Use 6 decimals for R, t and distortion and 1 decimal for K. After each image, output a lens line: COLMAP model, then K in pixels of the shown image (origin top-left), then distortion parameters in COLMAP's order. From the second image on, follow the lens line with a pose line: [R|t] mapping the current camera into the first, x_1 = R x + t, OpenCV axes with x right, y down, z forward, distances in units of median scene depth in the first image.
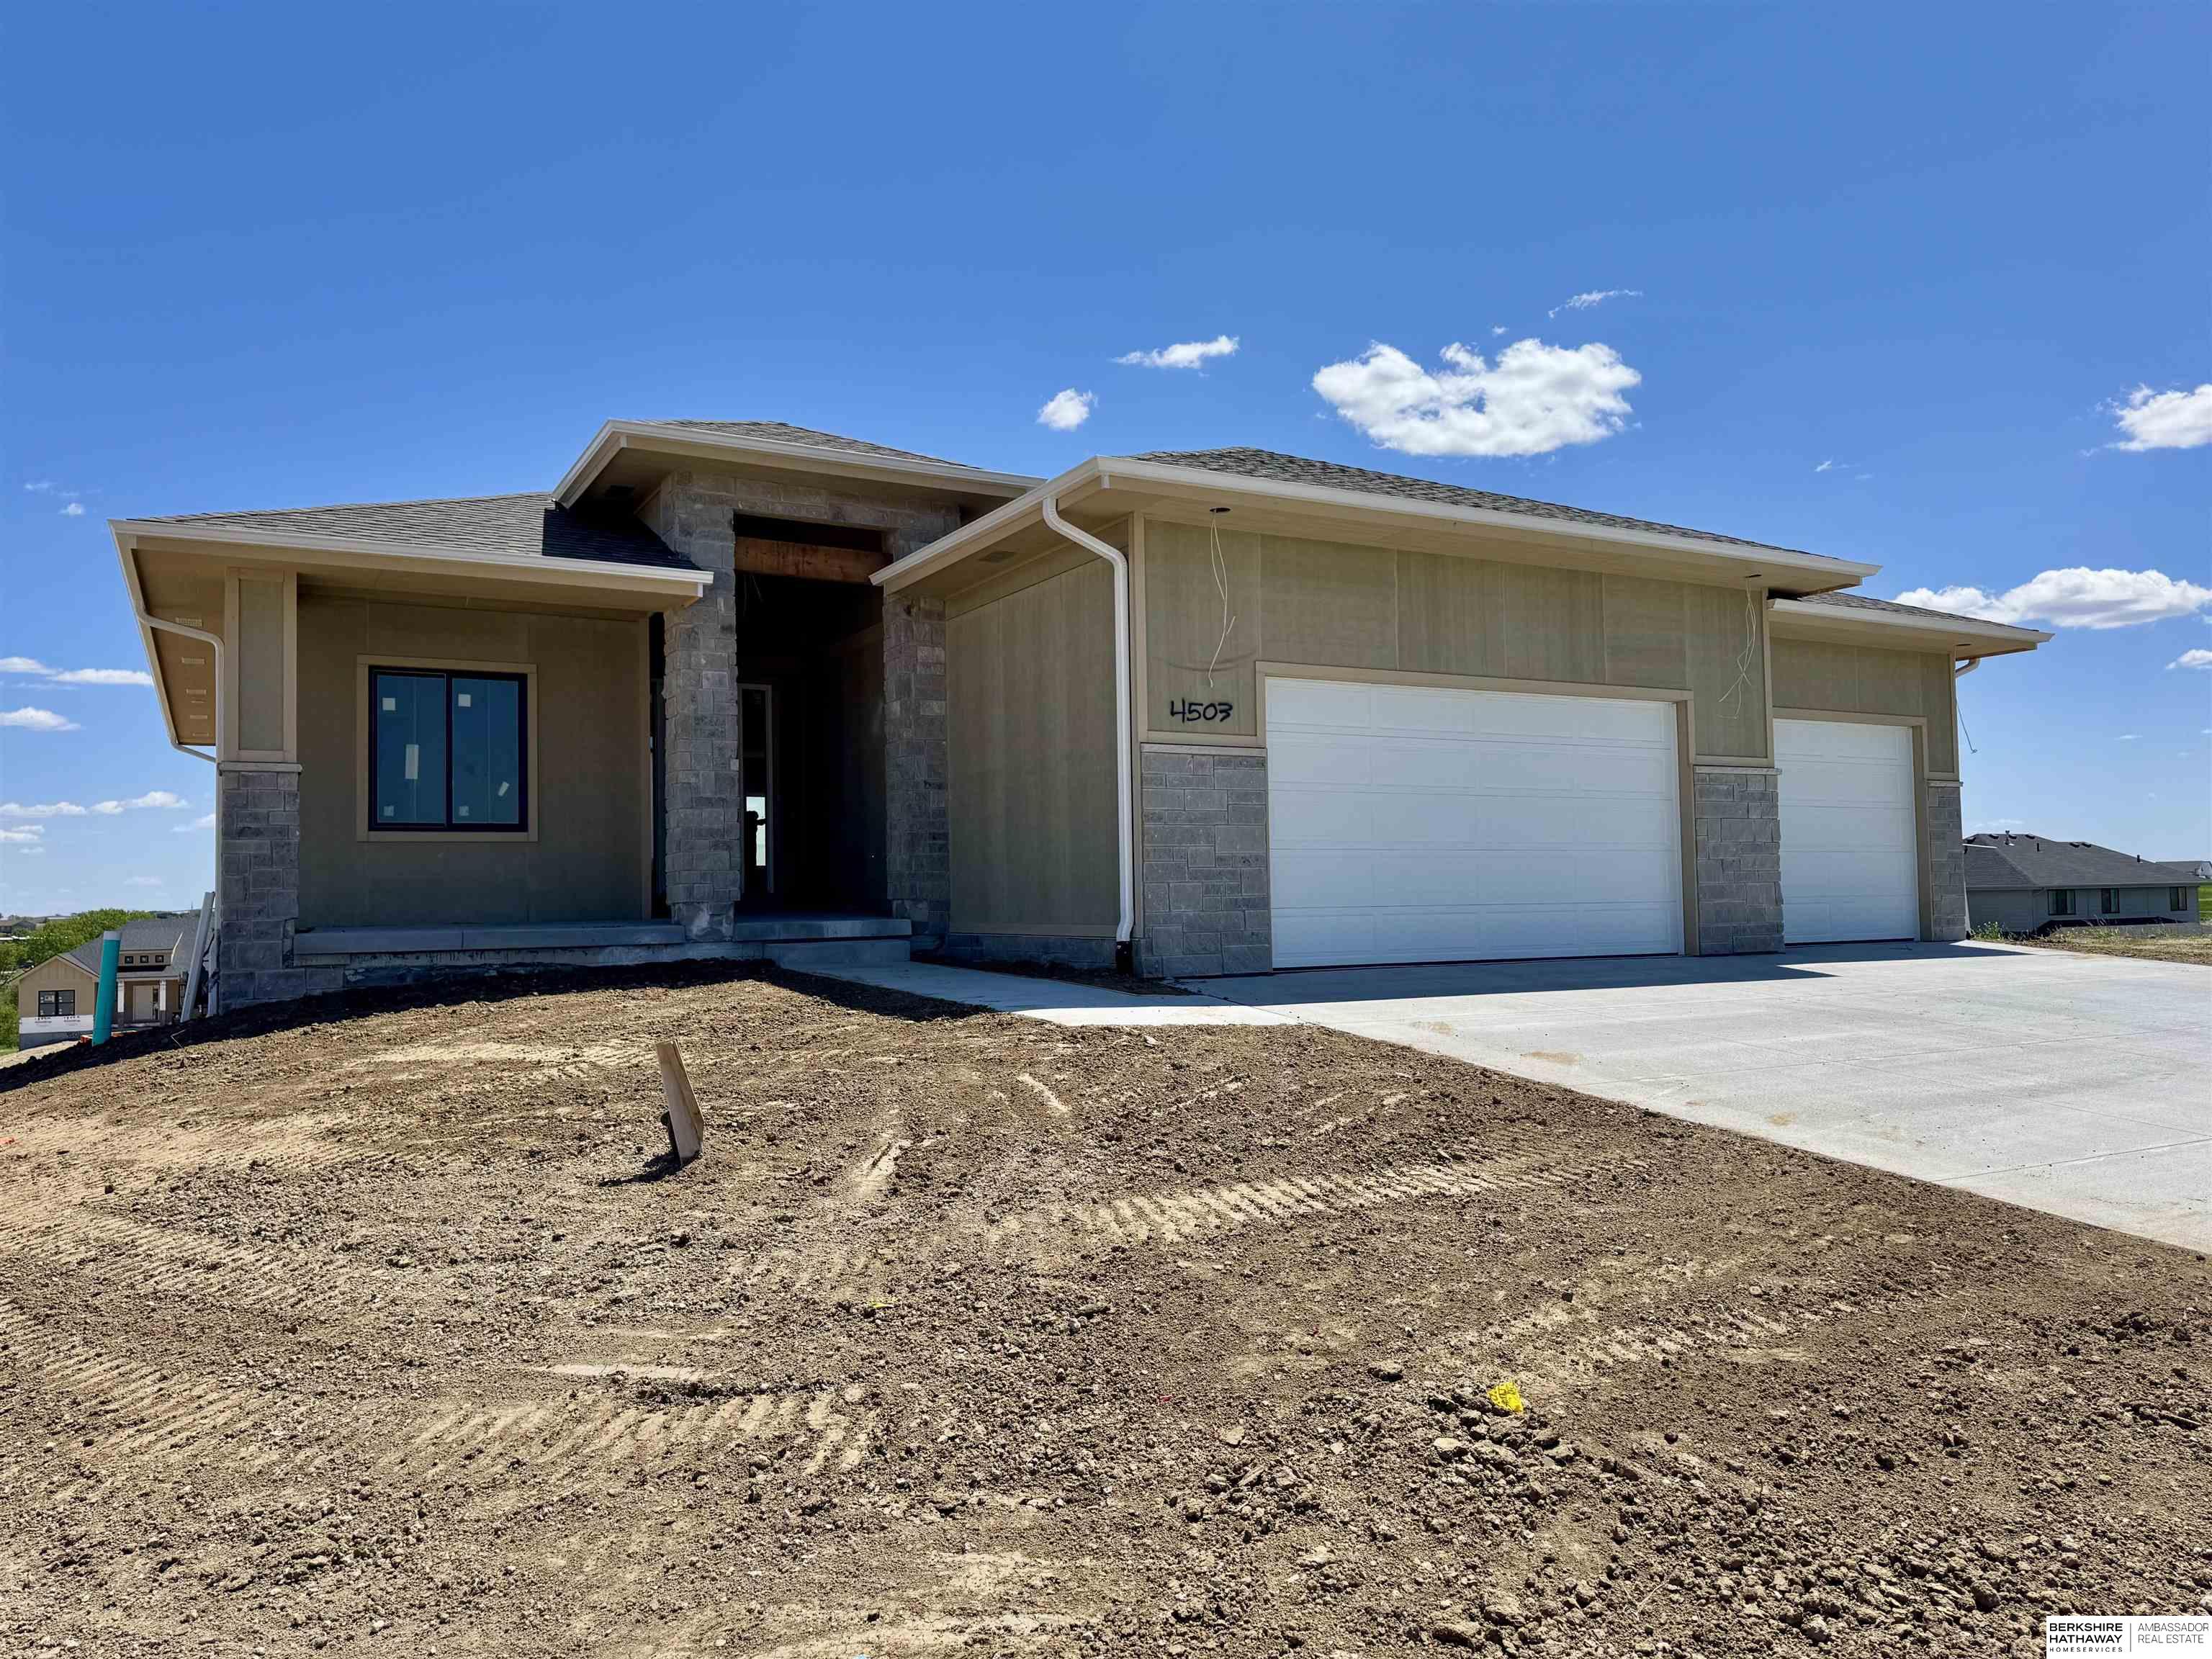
lens RADIAL K [[1576.9, 0, 1057.3], [0, 1576.9, 835.6], [0, 0, 1]] dist [0.060387, -0.054167]
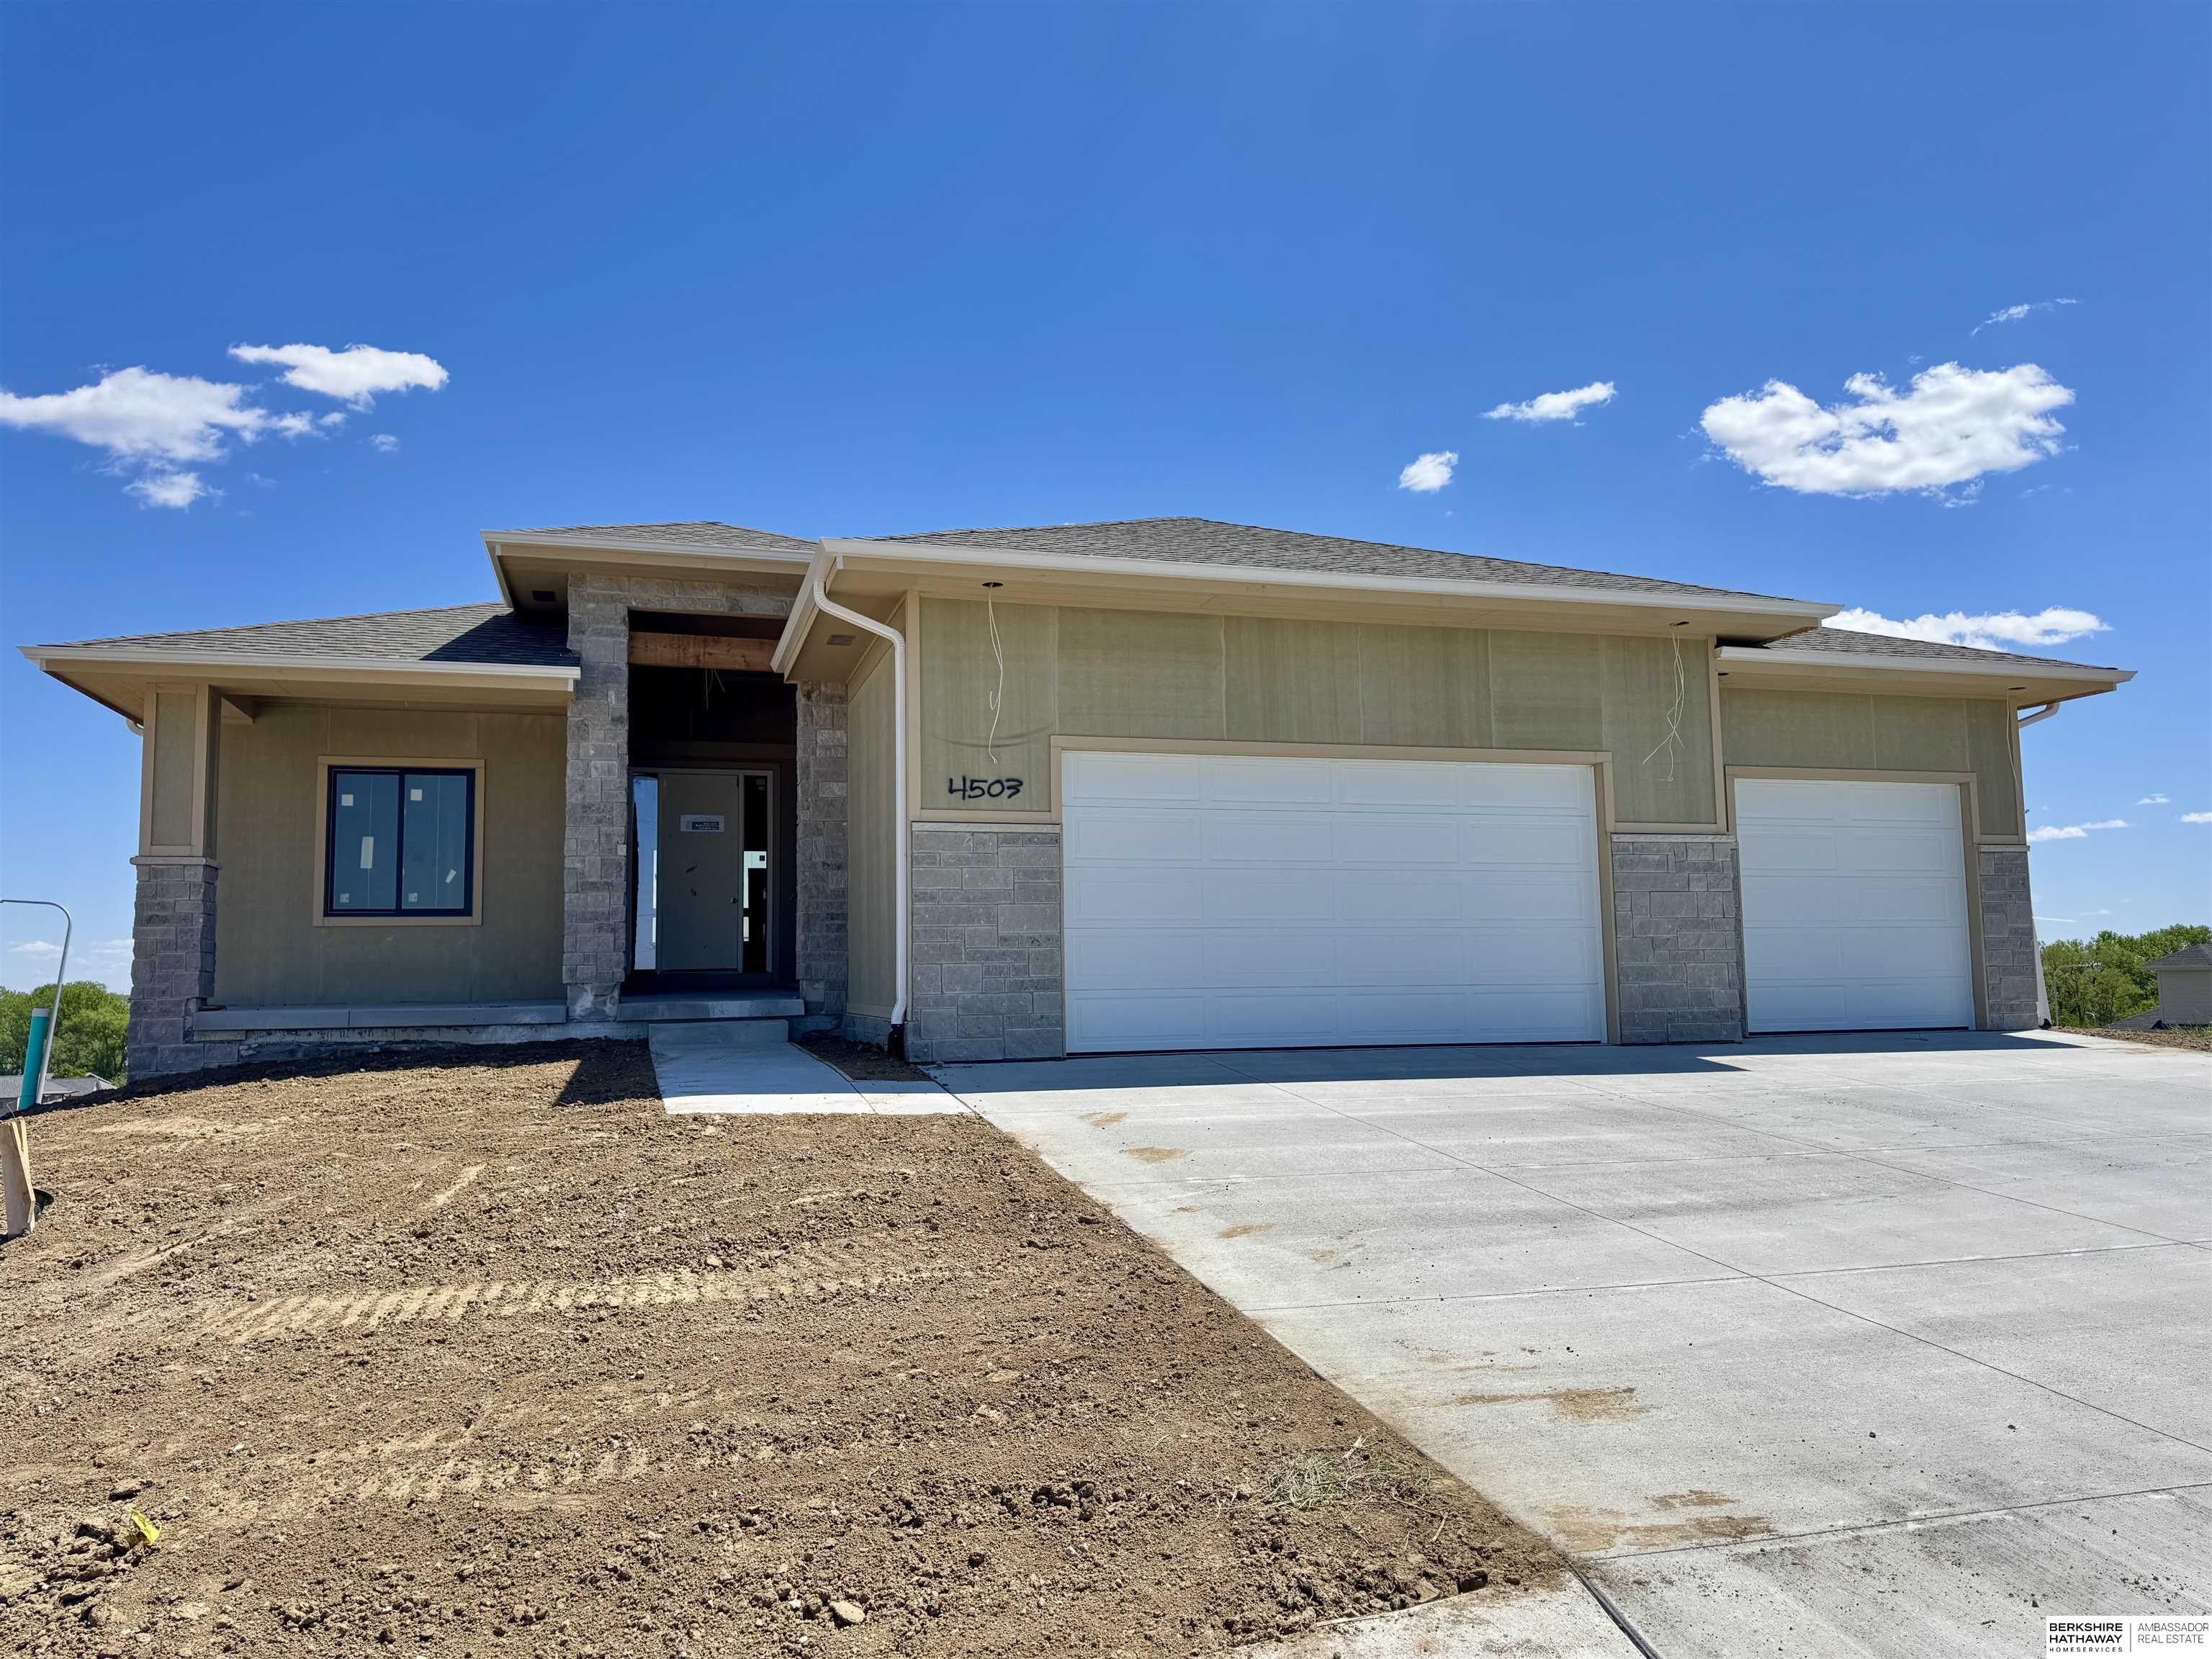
lens RADIAL K [[1576.9, 0, 1105.1], [0, 1576.9, 828.9], [0, 0, 1]] dist [0.060387, -0.054167]
pose [[0.973742, -0.019075, -0.226852, 0.330096], [0.007844, 0.998703, -0.050308, -0.003543], [0.227517, 0.047207, 0.972629, 0.055503]]
